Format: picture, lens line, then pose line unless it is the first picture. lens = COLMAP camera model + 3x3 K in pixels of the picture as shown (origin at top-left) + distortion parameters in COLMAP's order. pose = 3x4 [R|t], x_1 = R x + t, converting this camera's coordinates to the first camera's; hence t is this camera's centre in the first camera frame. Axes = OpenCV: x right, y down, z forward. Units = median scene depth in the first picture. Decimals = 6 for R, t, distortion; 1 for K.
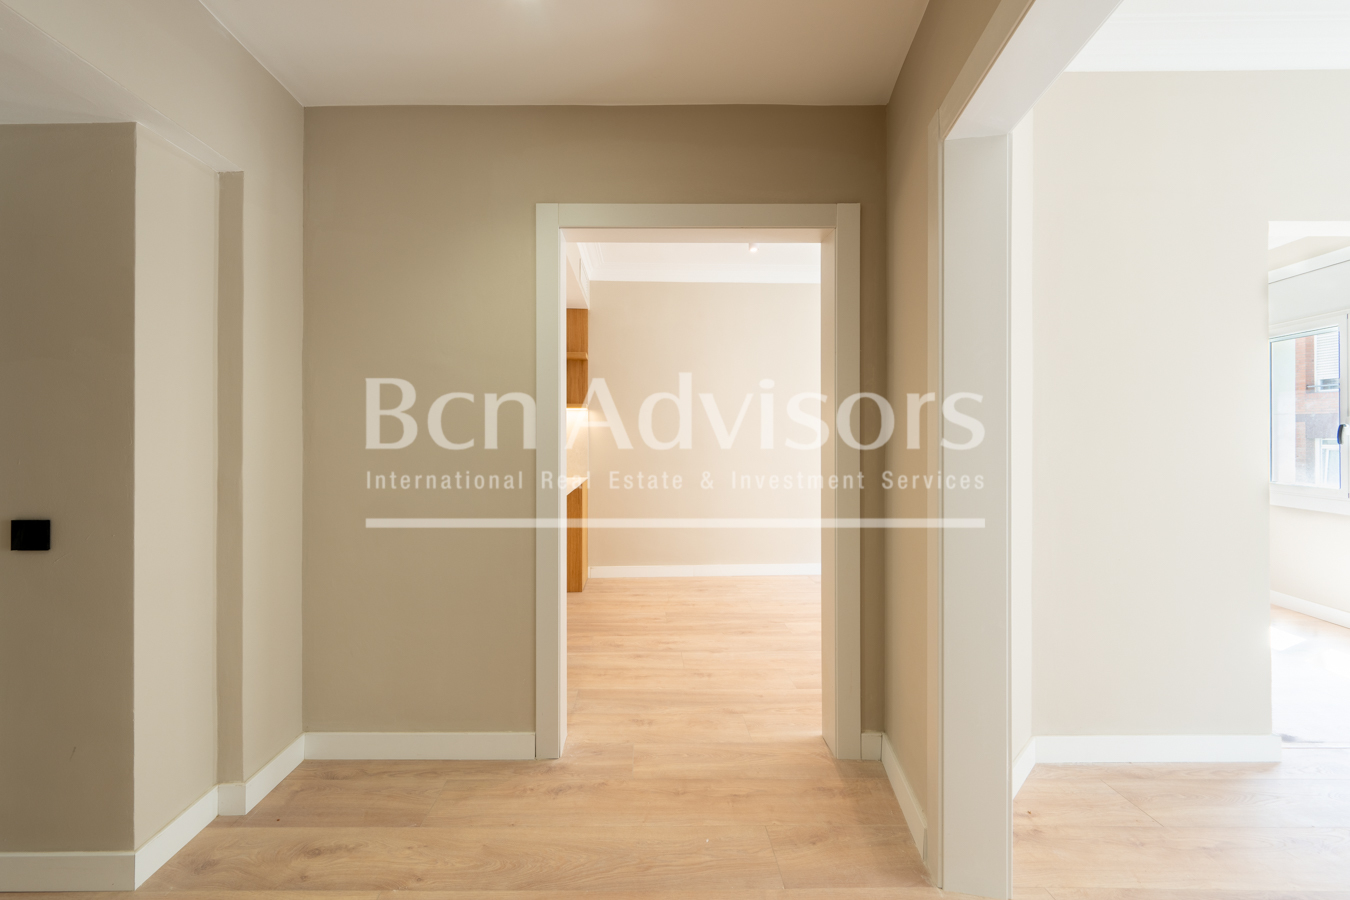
lens RADIAL K [[535.0, 0, 639.6], [0, 535.0, 439.8], [0, 0, 1]] dist [0.000206, 0.000499]
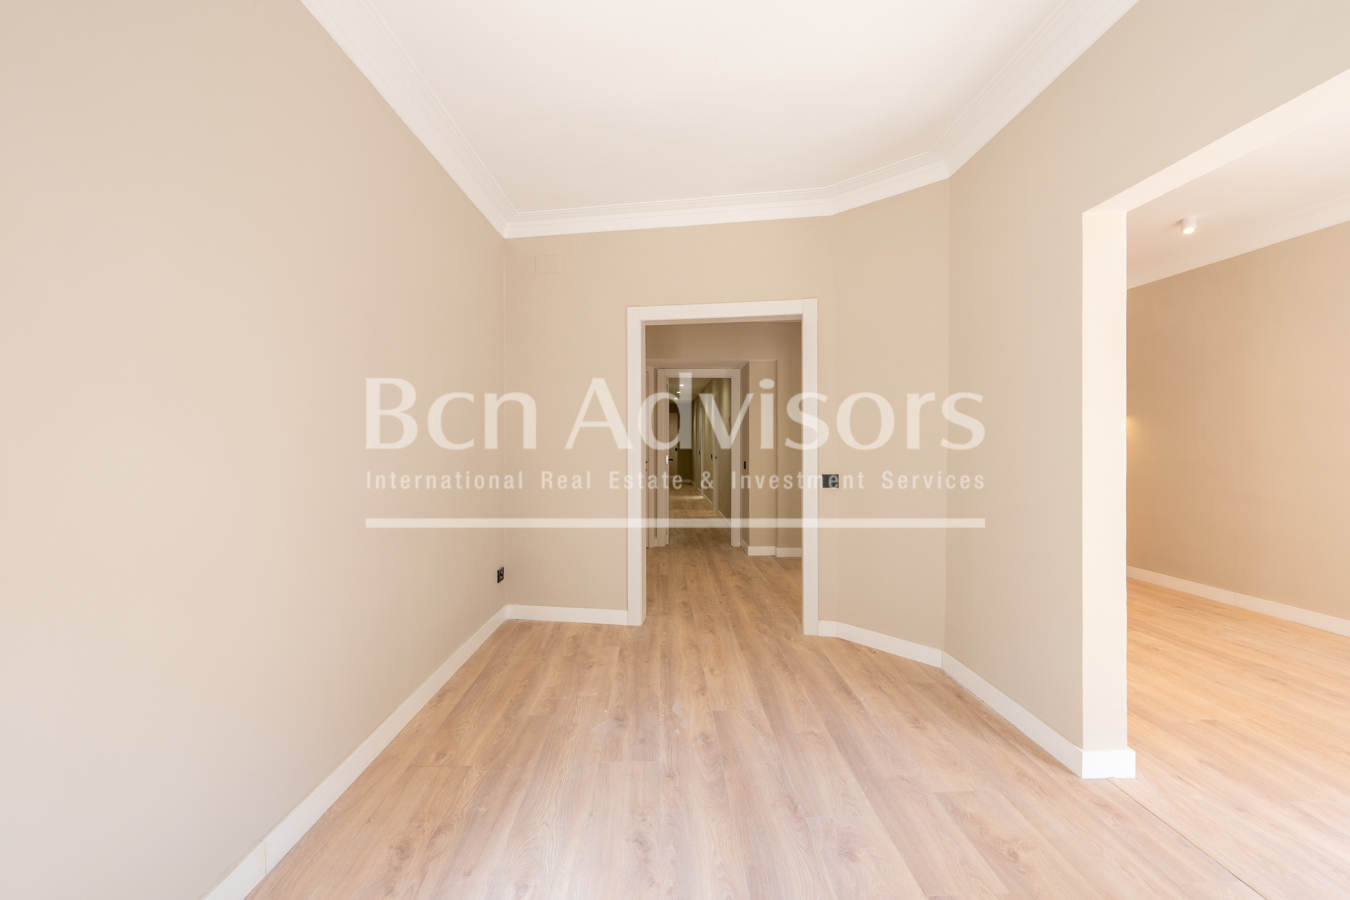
lens RADIAL K [[535.0, 0, 672.3], [0, 535.0, 443.1], [0, 0, 1]] dist [0.000206, 0.000499]
pose [[0.015546, 0.000775, -0.999879, 2.277066], [0.009393, 0.999955, 0.000921, -0.002606], [0.999835, -0.009406, 0.015538, 0.283298]]
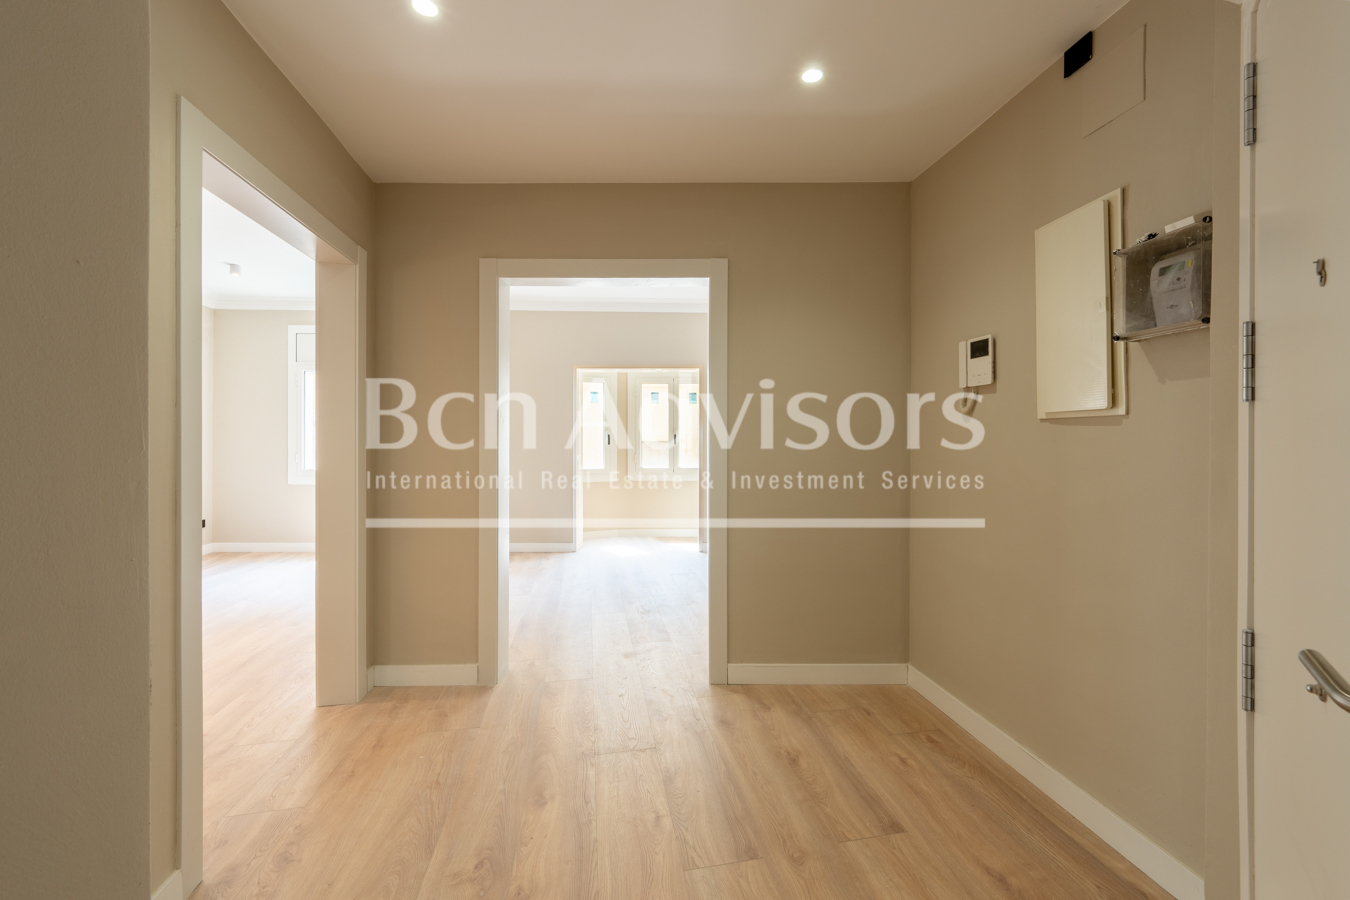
lens RADIAL K [[535.0, 0, 702.1], [0, 535.0, 441.0], [0, 0, 1]] dist [0.000206, 0.000499]
pose [[-0.199818, -0.001693, 0.979832, -1.059365], [-0.005359, 0.999985, 0.000635, -0.005081], [-0.979818, -0.005124, -0.199824, 0.515112]]
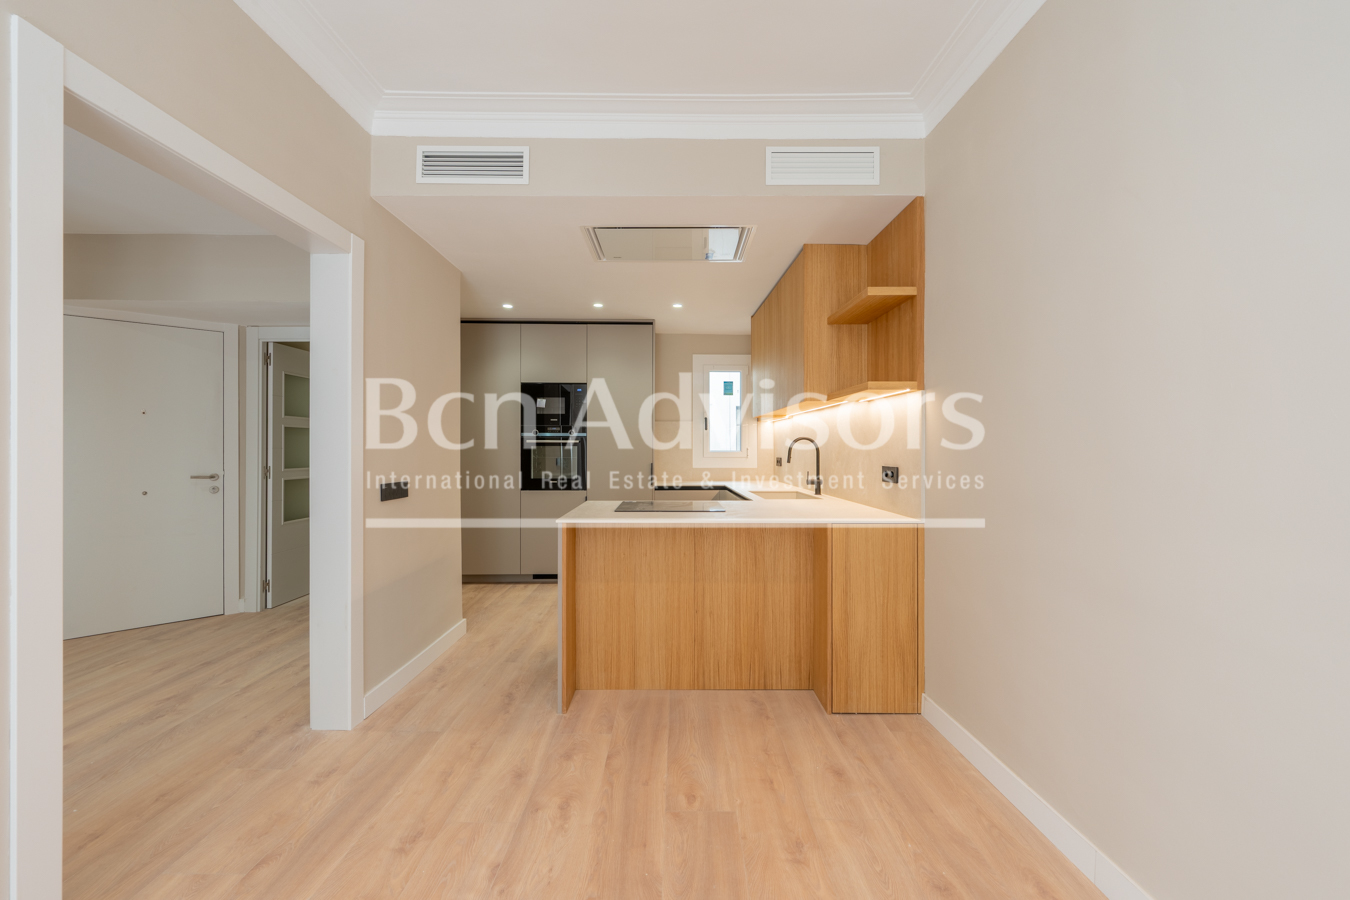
lens RADIAL K [[535.0, 0, 677.9], [0, 535.0, 445.4], [0, 0, 1]] dist [0.000206, 0.000499]
pose [[-0.011674, -0.002856, -0.999928, 1.030764], [0.004403, 0.999986, -0.002907, 0.008792], [0.999922, -0.004437, -0.011662, 1.910237]]
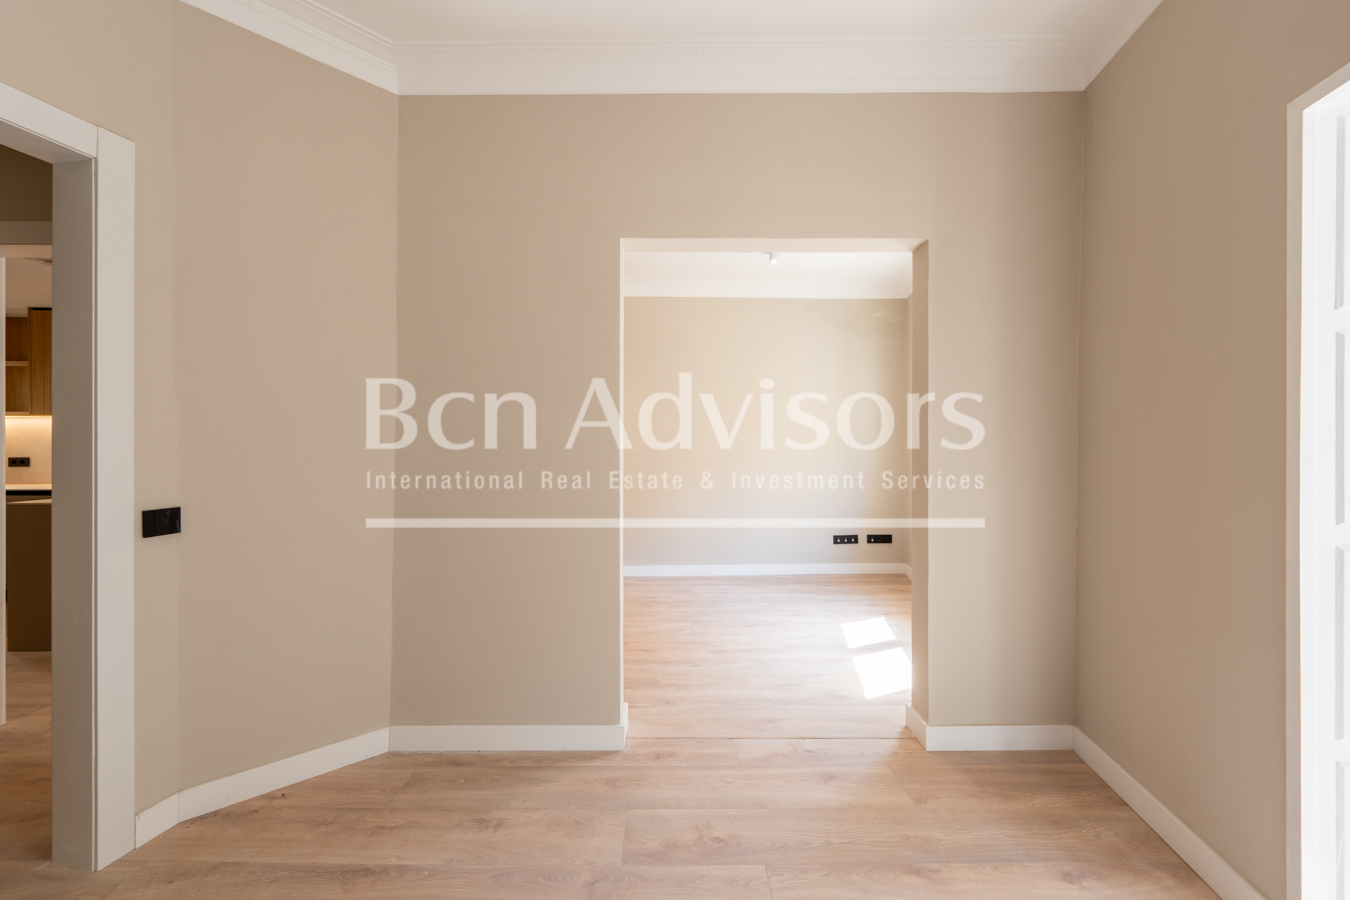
lens RADIAL K [[535.0, 0, 671.5], [0, 535.0, 446.9], [0, 0, 1]] dist [0.000206, 0.000499]
pose [[0.999936, -0.001337, -0.011263, 1.388476], [0.001459, 0.999940, 0.010843, -0.006524], [0.011248, -0.010859, 0.999878, -0.044843]]
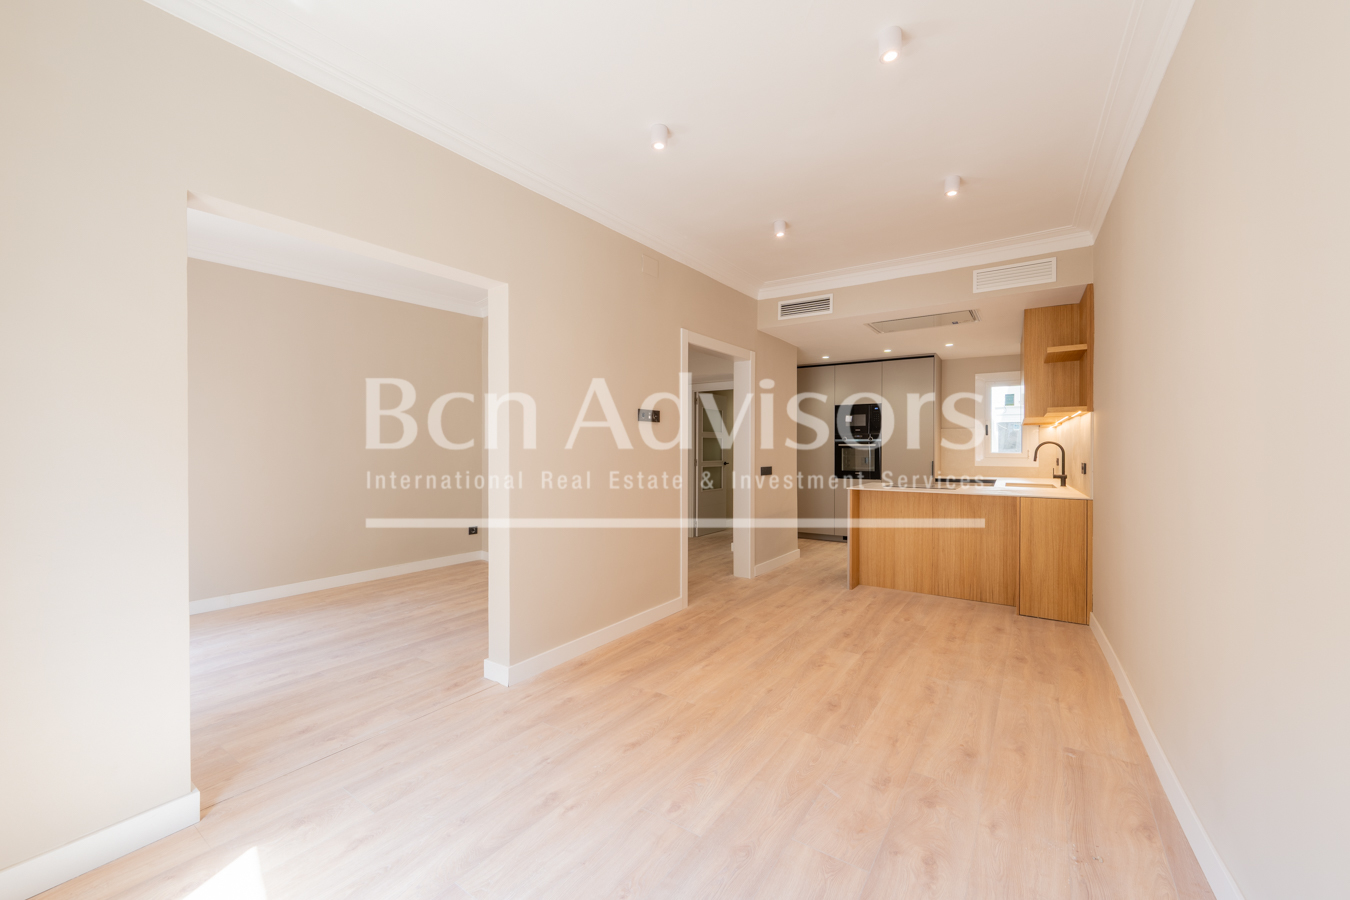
lens RADIAL K [[535.0, 0, 671.2], [0, 535.0, 451.2], [0, 0, 1]] dist [0.000206, 0.000499]
pose [[-0.578543, 0.002546, -0.815648, 2.185596], [0.001434, 0.999997, 0.002104, 0.011911], [0.815650, 0.000048, -0.578545, 2.354950]]
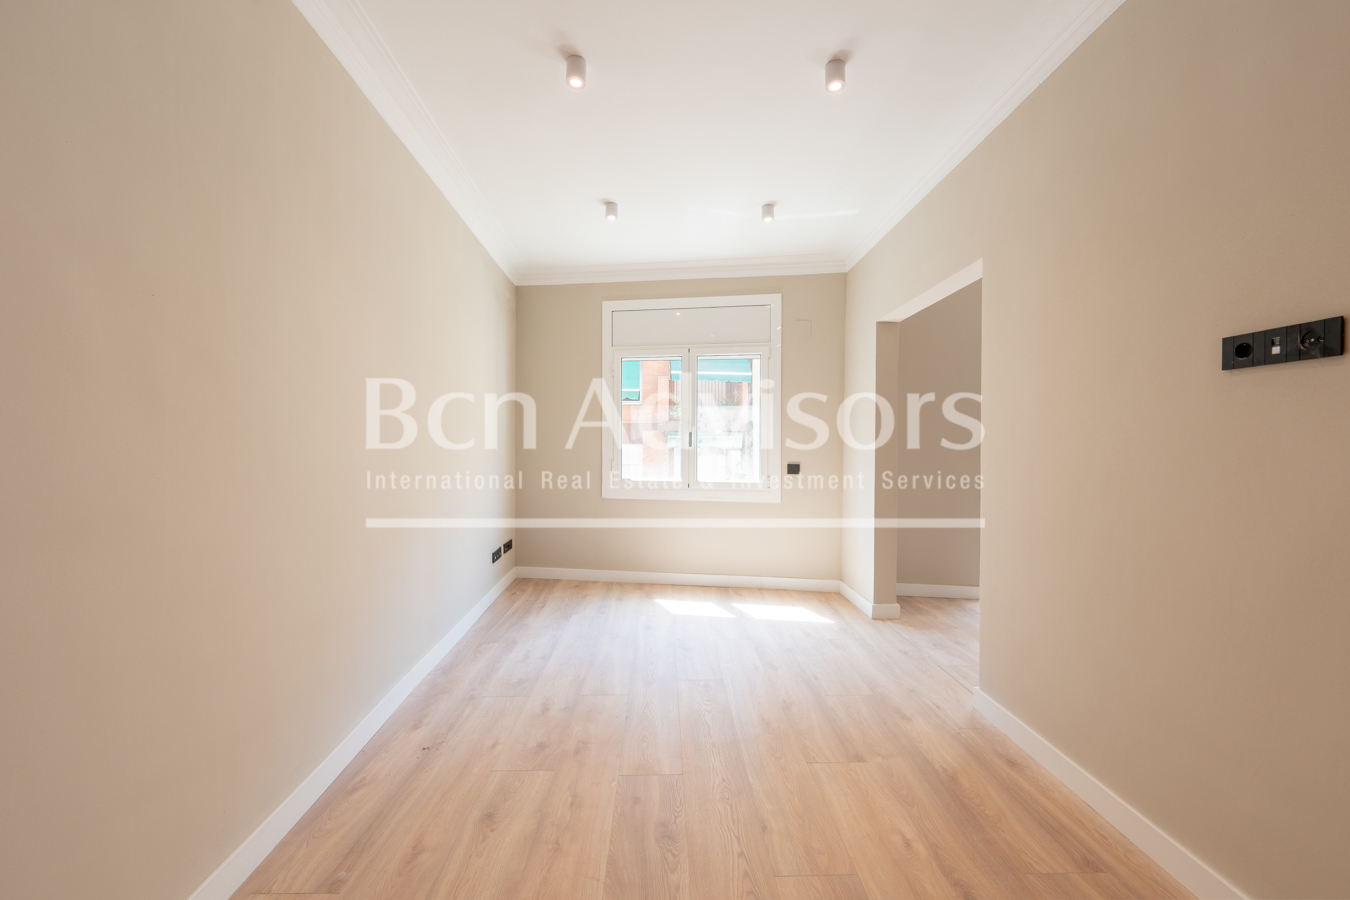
lens RADIAL K [[535.0, 0, 675.4], [0, 535.0, 448.6], [0, 0, 1]] dist [0.000206, 0.000499]
pose [[-0.016343, -0.012745, 0.999785, 0.005143], [-0.003411, 0.999914, 0.012691, 0.007629], [-0.999861, -0.003203, -0.016385, 1.914033]]
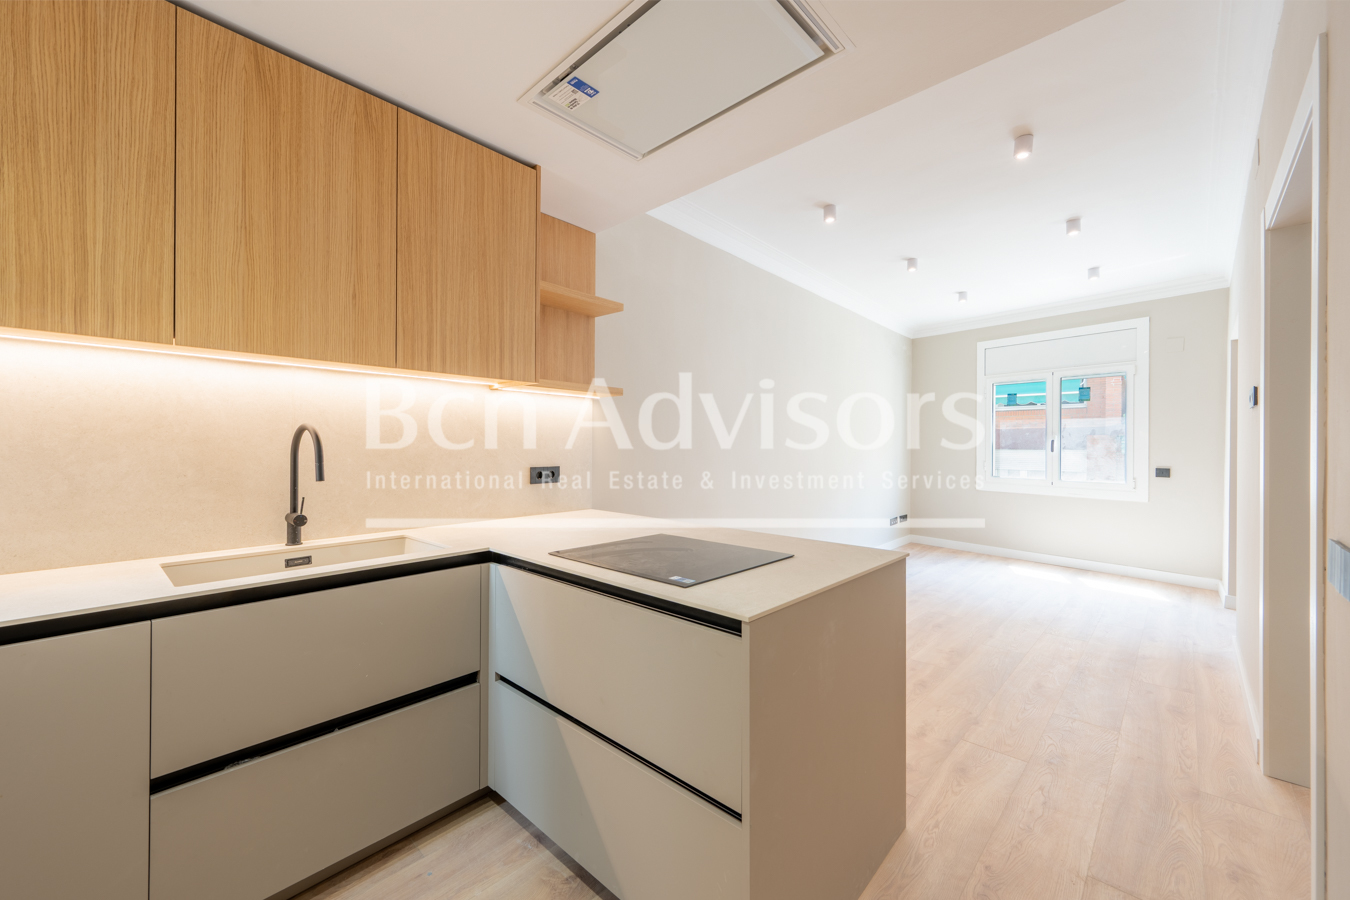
lens RADIAL K [[535.0, 0, 677.3], [0, 535.0, 446.5], [0, 0, 1]] dist [0.000206, 0.000499]
pose [[0.693829, 0.003419, 0.720132, -1.151707], [-0.005935, 0.999982, 0.000971, 0.007590], [-0.720116, -0.004947, 0.693836, 1.265006]]
